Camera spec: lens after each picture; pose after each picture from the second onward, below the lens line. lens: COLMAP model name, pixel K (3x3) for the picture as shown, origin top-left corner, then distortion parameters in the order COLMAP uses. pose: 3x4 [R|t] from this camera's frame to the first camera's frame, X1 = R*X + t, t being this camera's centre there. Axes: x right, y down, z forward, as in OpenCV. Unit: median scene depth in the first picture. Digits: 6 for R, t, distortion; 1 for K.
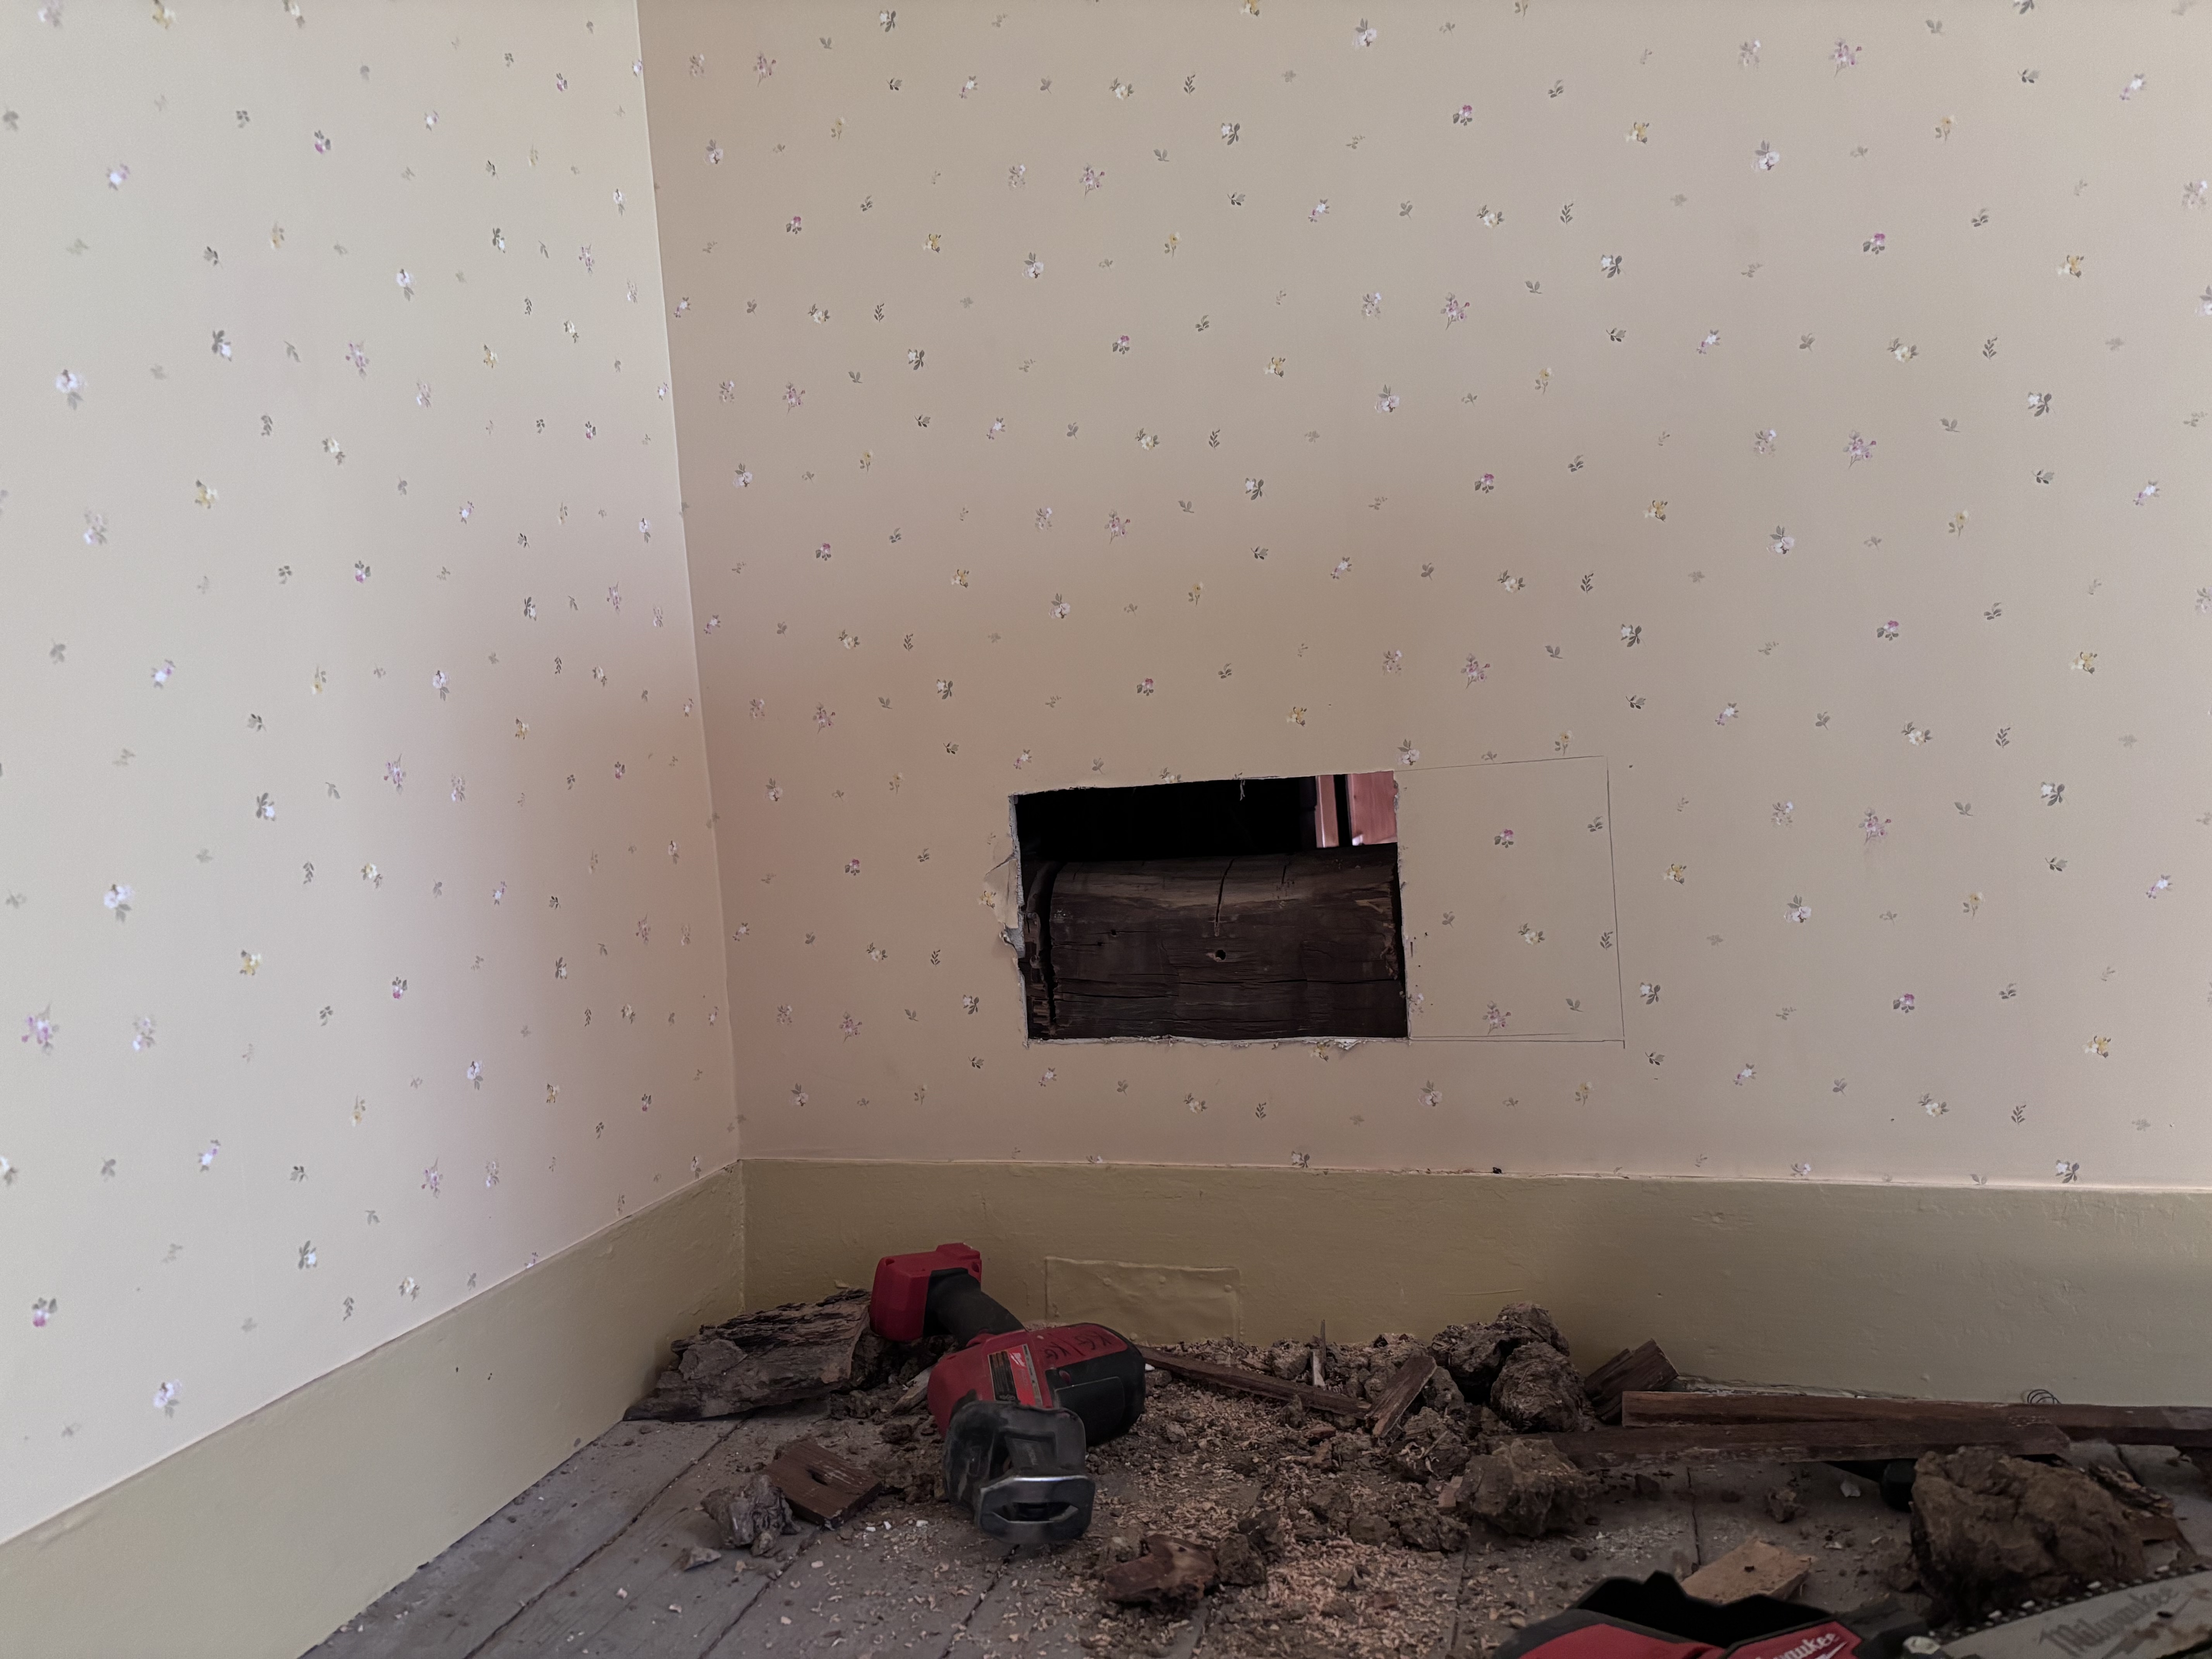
lens RADIAL K [[1662.3, 0, 1078.5], [0, 1662.3, 859.8], [0, 0, 1]] dist [0.205379, -0.378670]
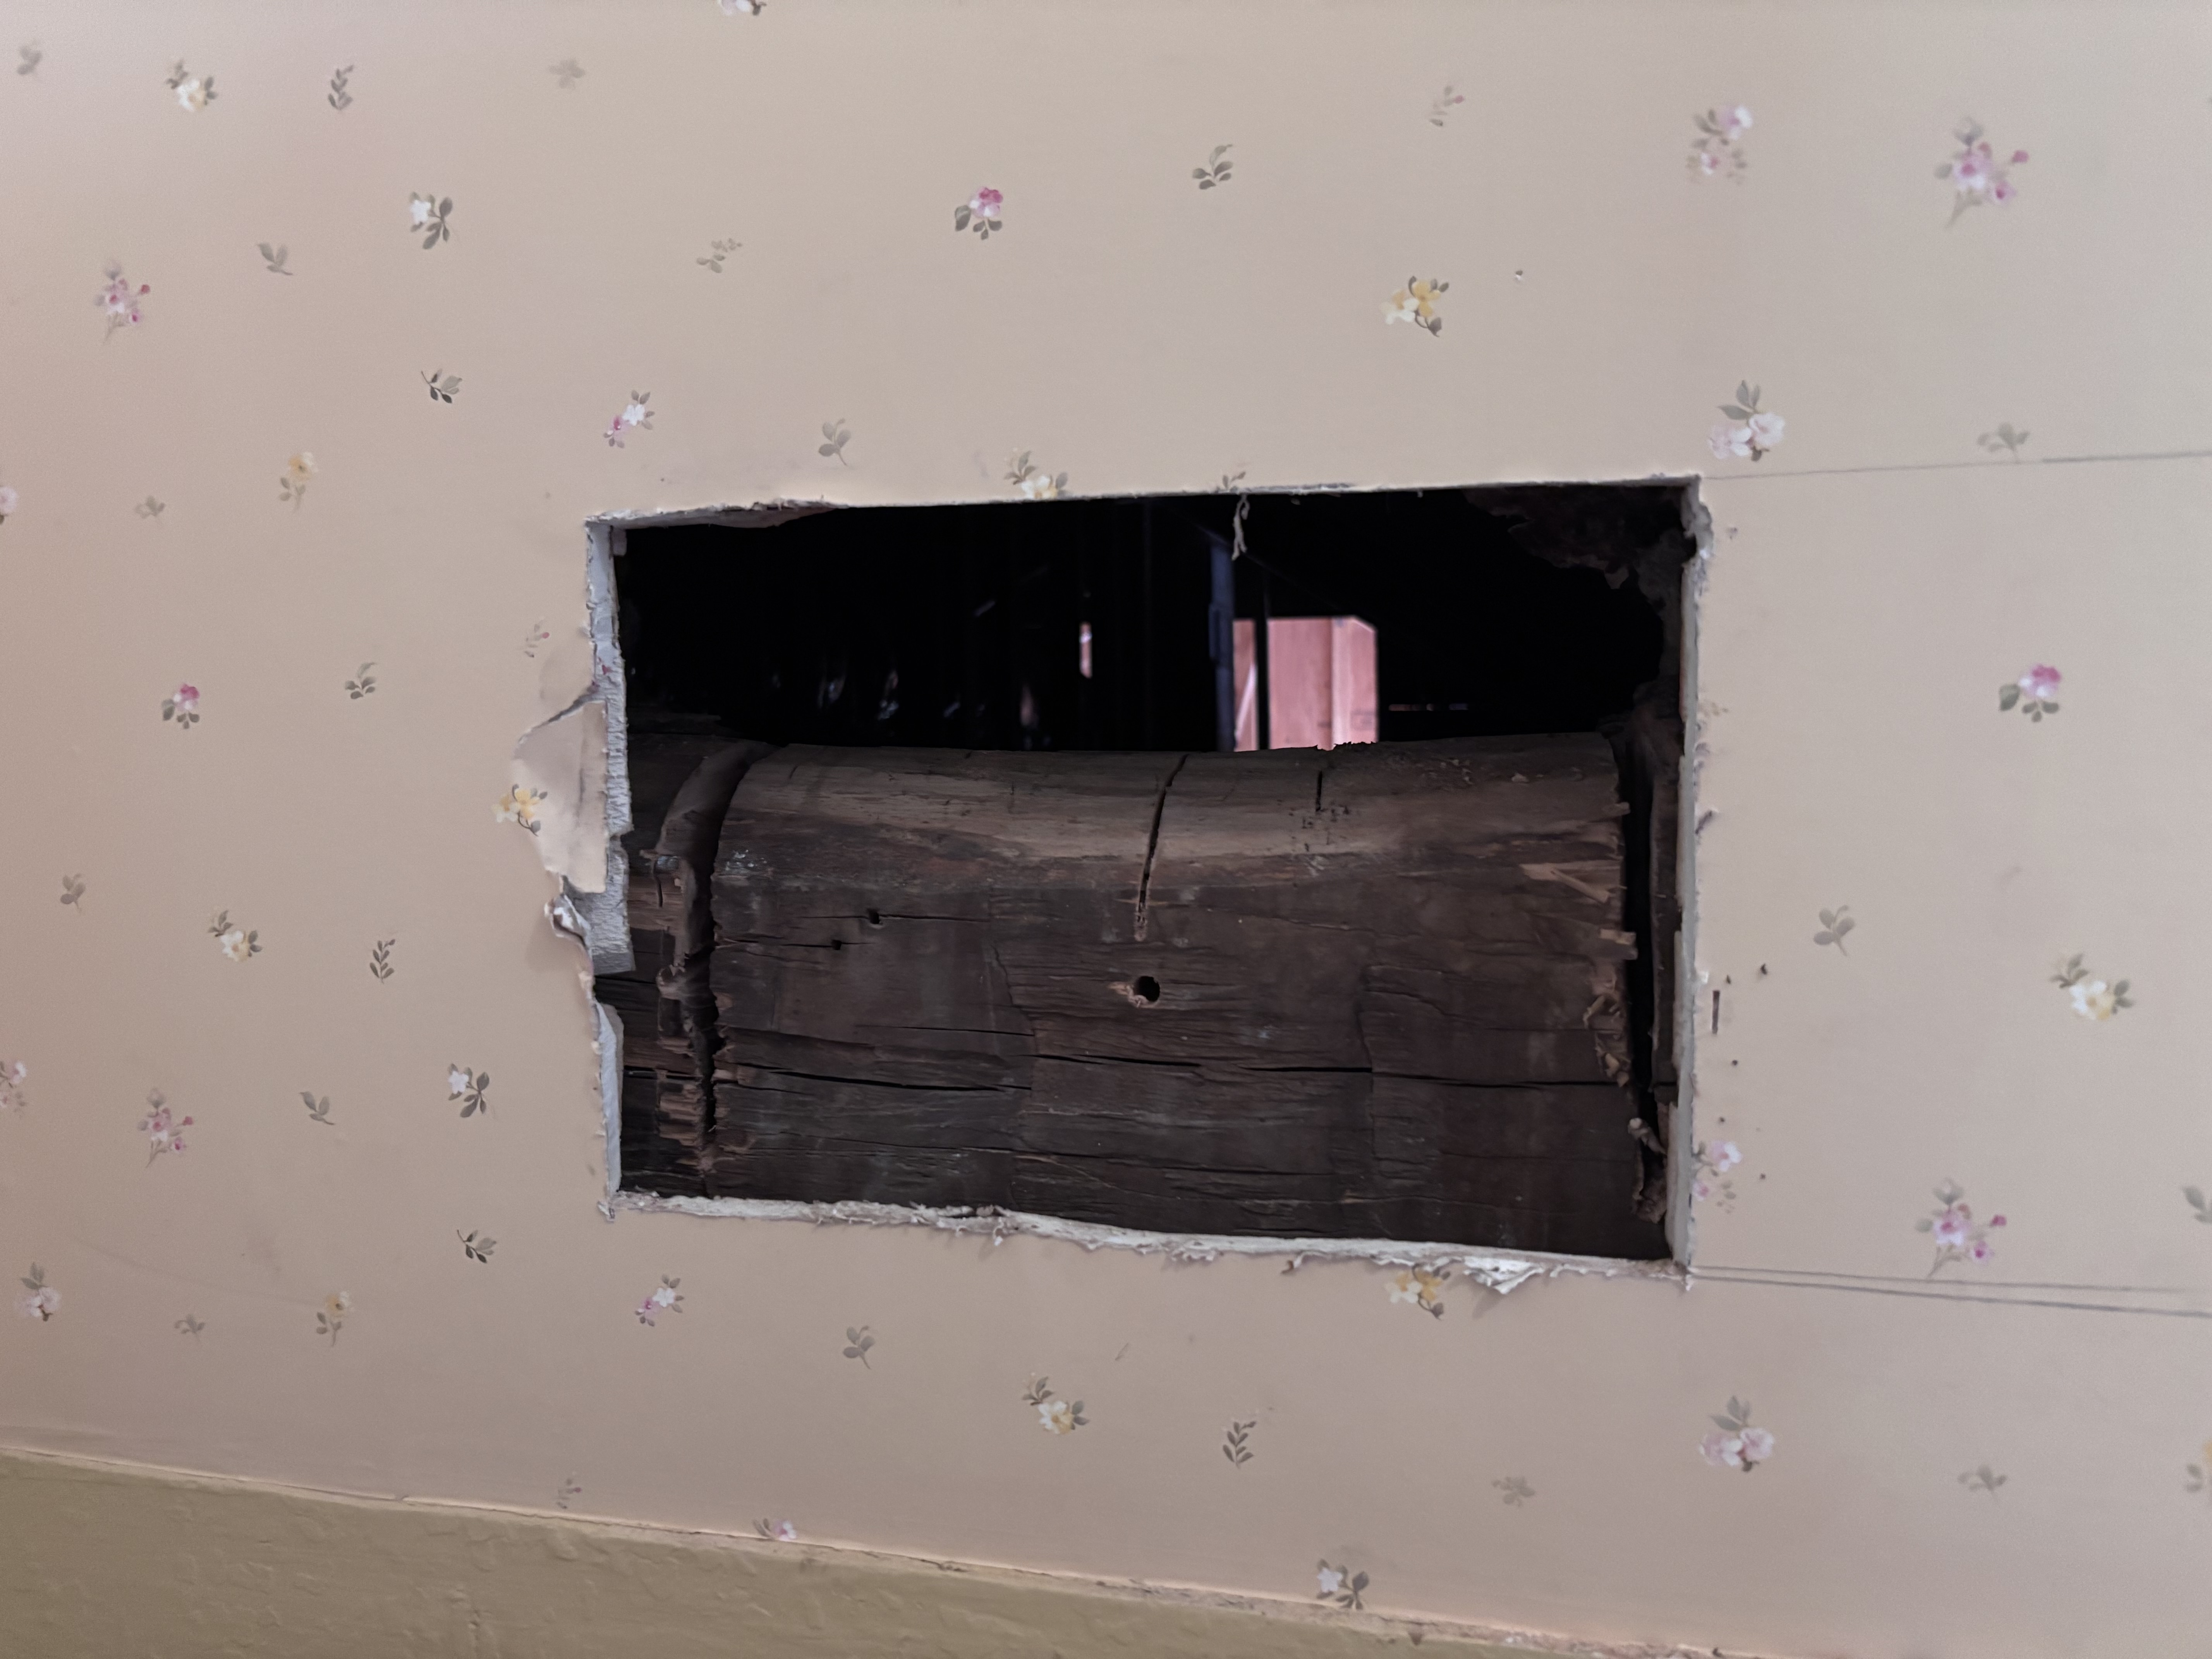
lens RADIAL K [[1662.3, 0, 1078.5], [0, 1662.3, 859.8], [0, 0, 1]] dist [0.205379, -0.378670]
pose [[0.996620, 0.055284, 0.060761, 0.045054], [-0.055724, 0.998431, 0.005573, 0.026171], [-0.060358, -0.008940, 0.998137, 0.622834]]
